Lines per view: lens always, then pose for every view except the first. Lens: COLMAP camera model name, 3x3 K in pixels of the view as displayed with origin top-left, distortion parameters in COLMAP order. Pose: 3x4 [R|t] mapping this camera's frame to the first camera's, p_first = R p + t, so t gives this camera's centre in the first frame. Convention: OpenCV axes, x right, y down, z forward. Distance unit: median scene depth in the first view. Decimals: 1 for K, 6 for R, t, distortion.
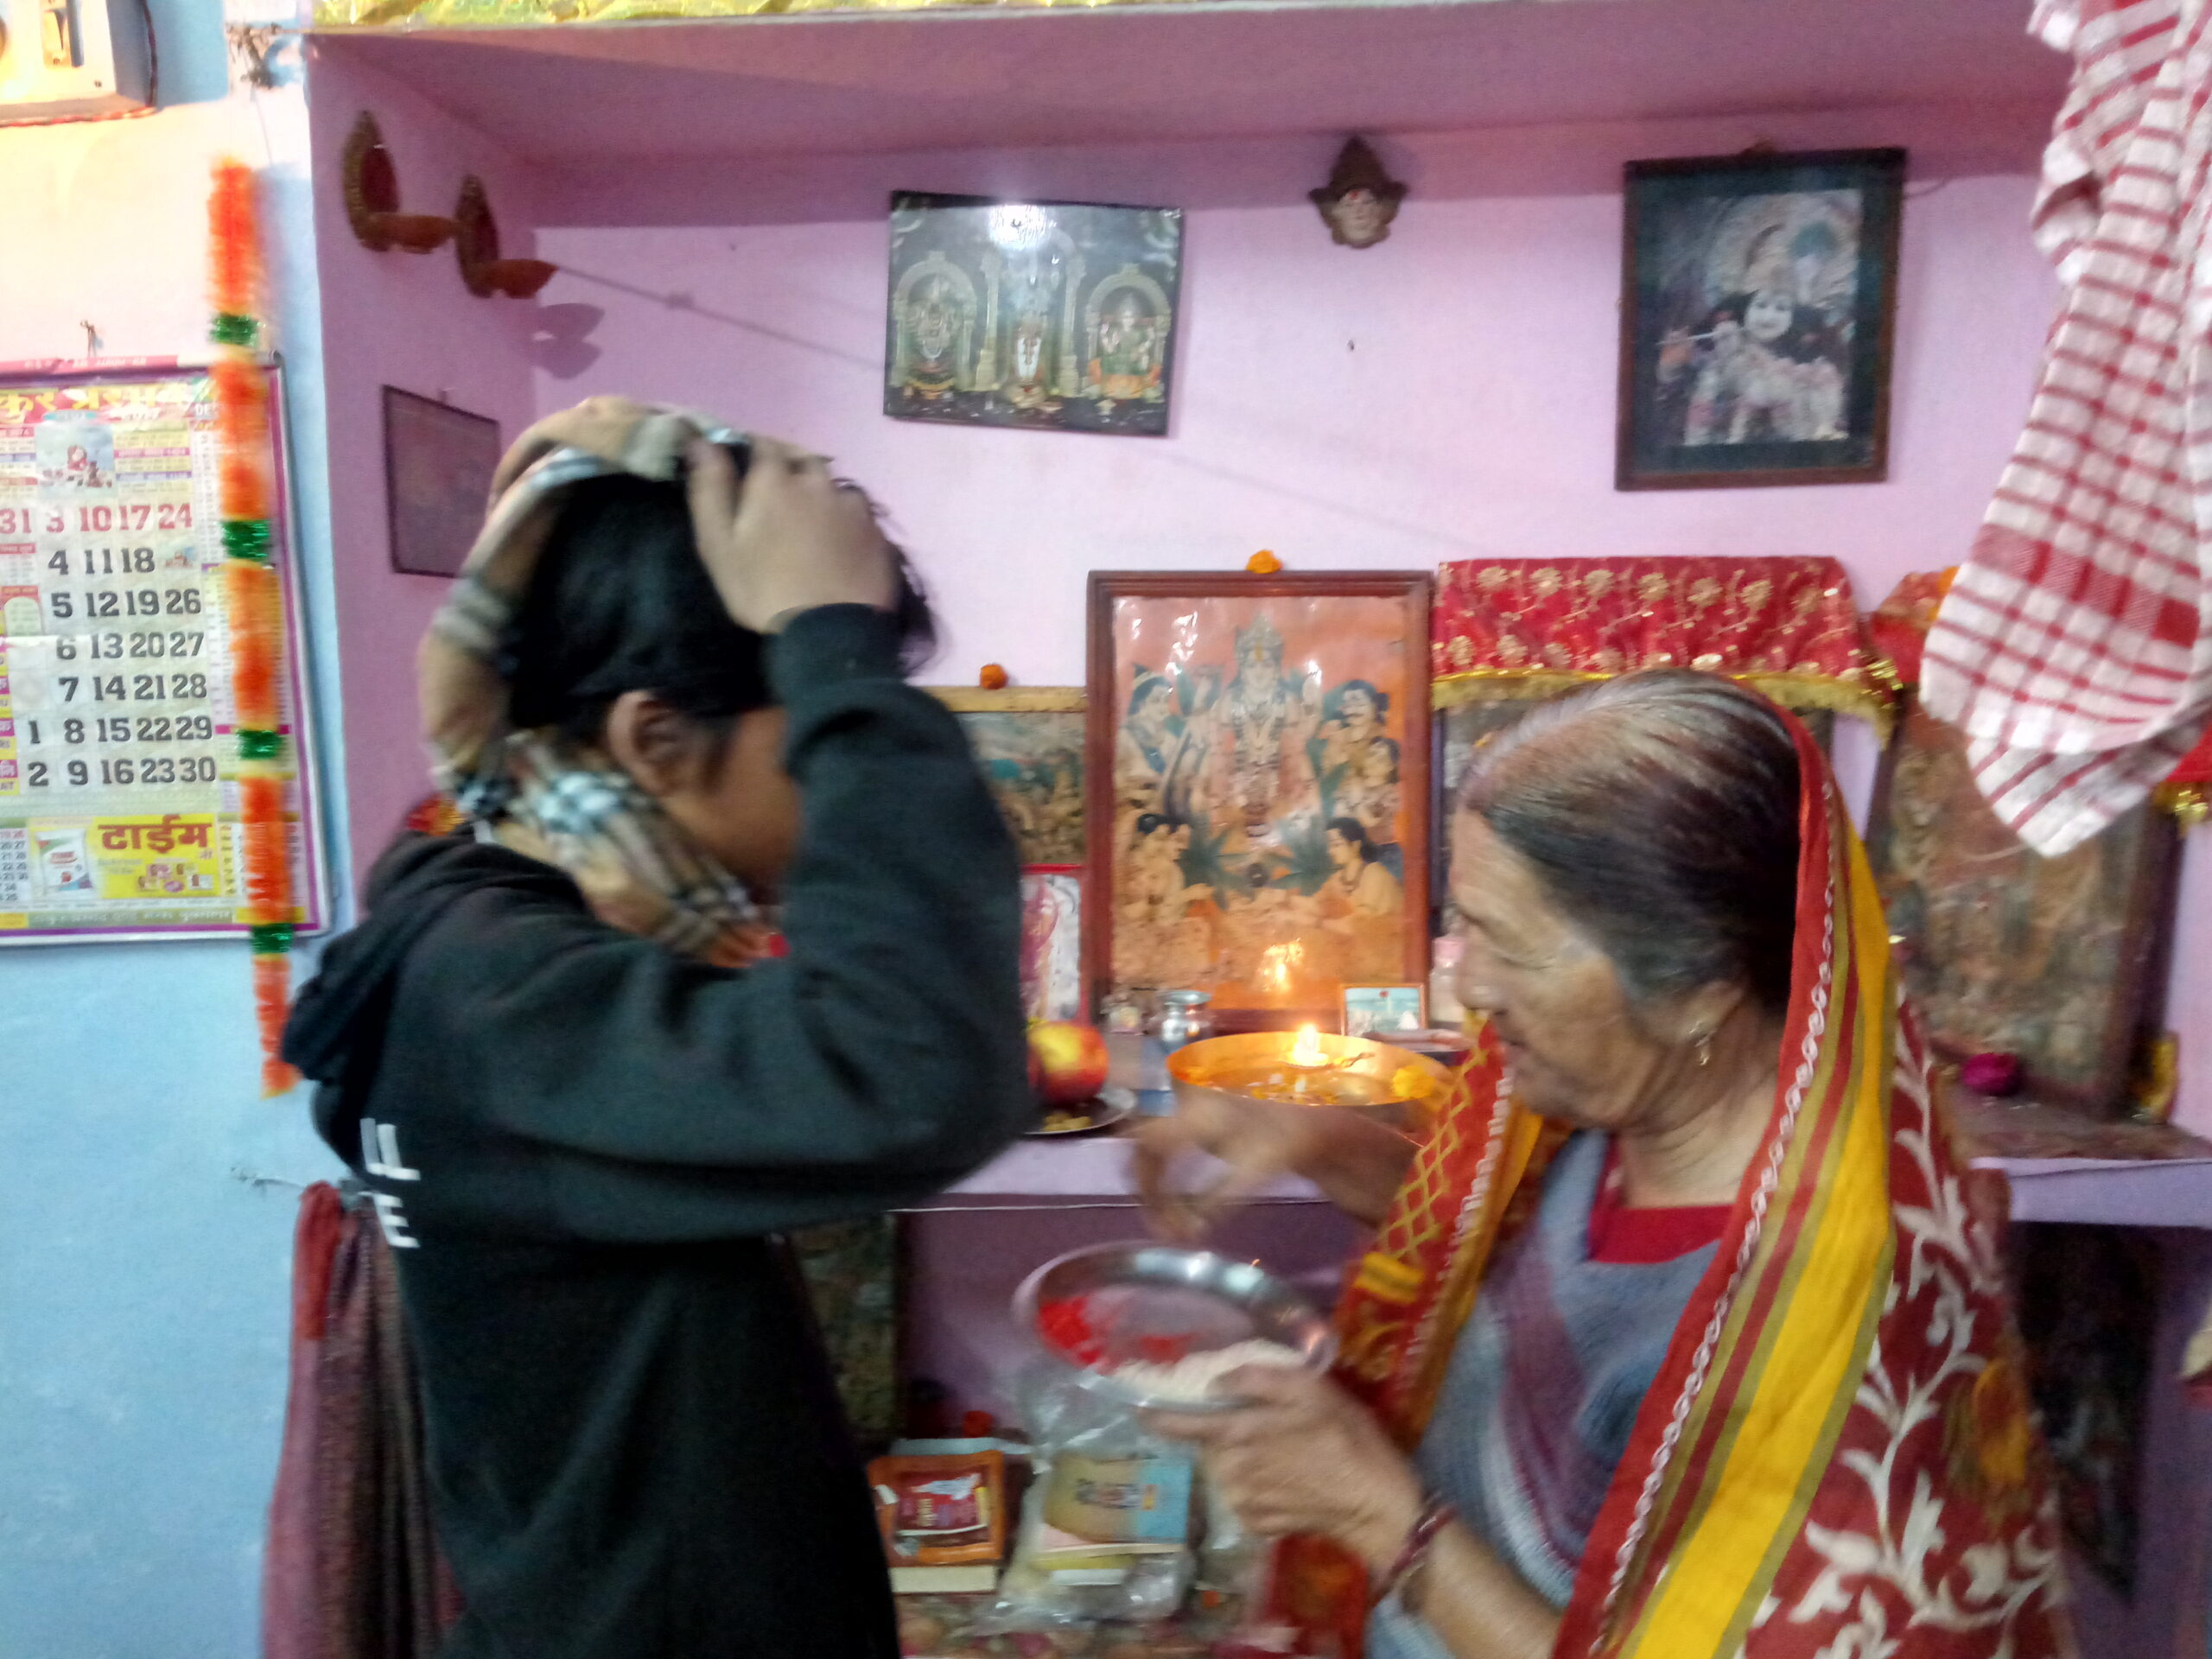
lens RADIAL K [[1695.3, 0, 1093.9], [0, 1695.3, 829.0], [0, 0, 1]] dist [0.070796, -0.090788]
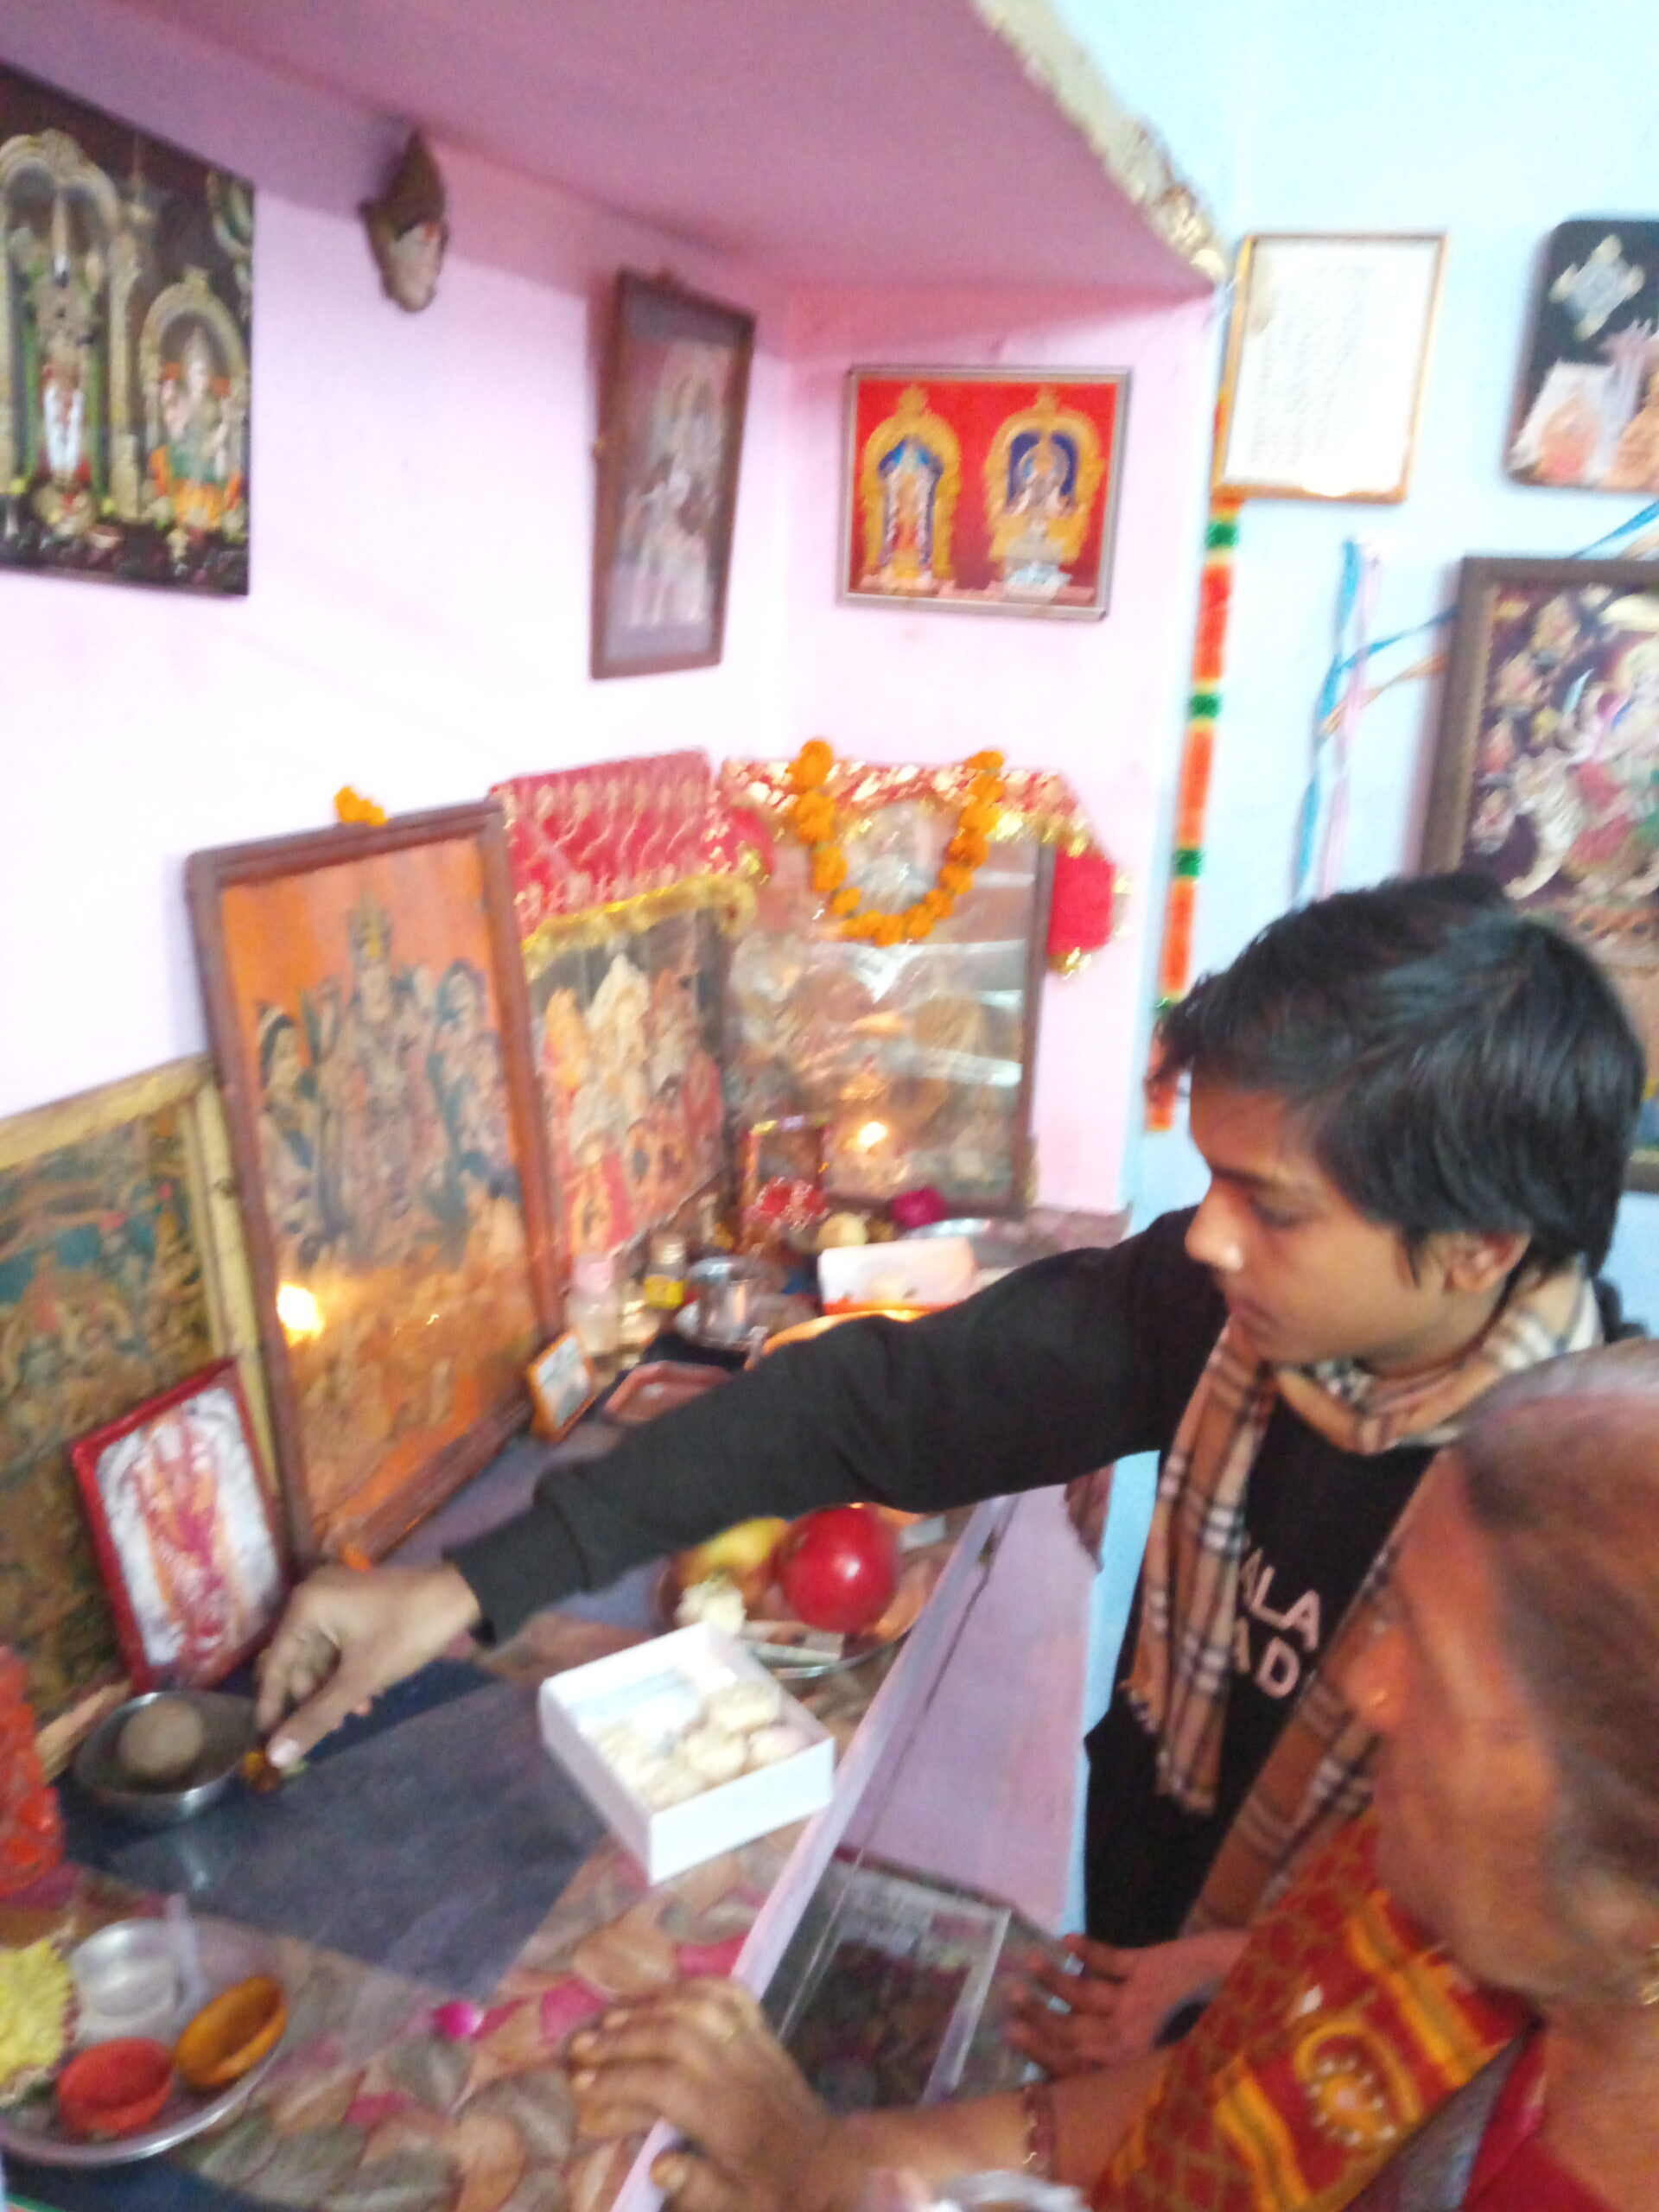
lens RADIAL K [[1695.3, 0, 853.6], [0, 1695.3, 1089.7], [0, 0, 1]] dist [0.070796, -0.090788]
pose [[0.261930, -0.256719, 0.930316, -0.482177], [0.081132, 0.966416, 0.243838, -0.197732], [-0.961671, 0.011610, 0.273961, 0.656088]]
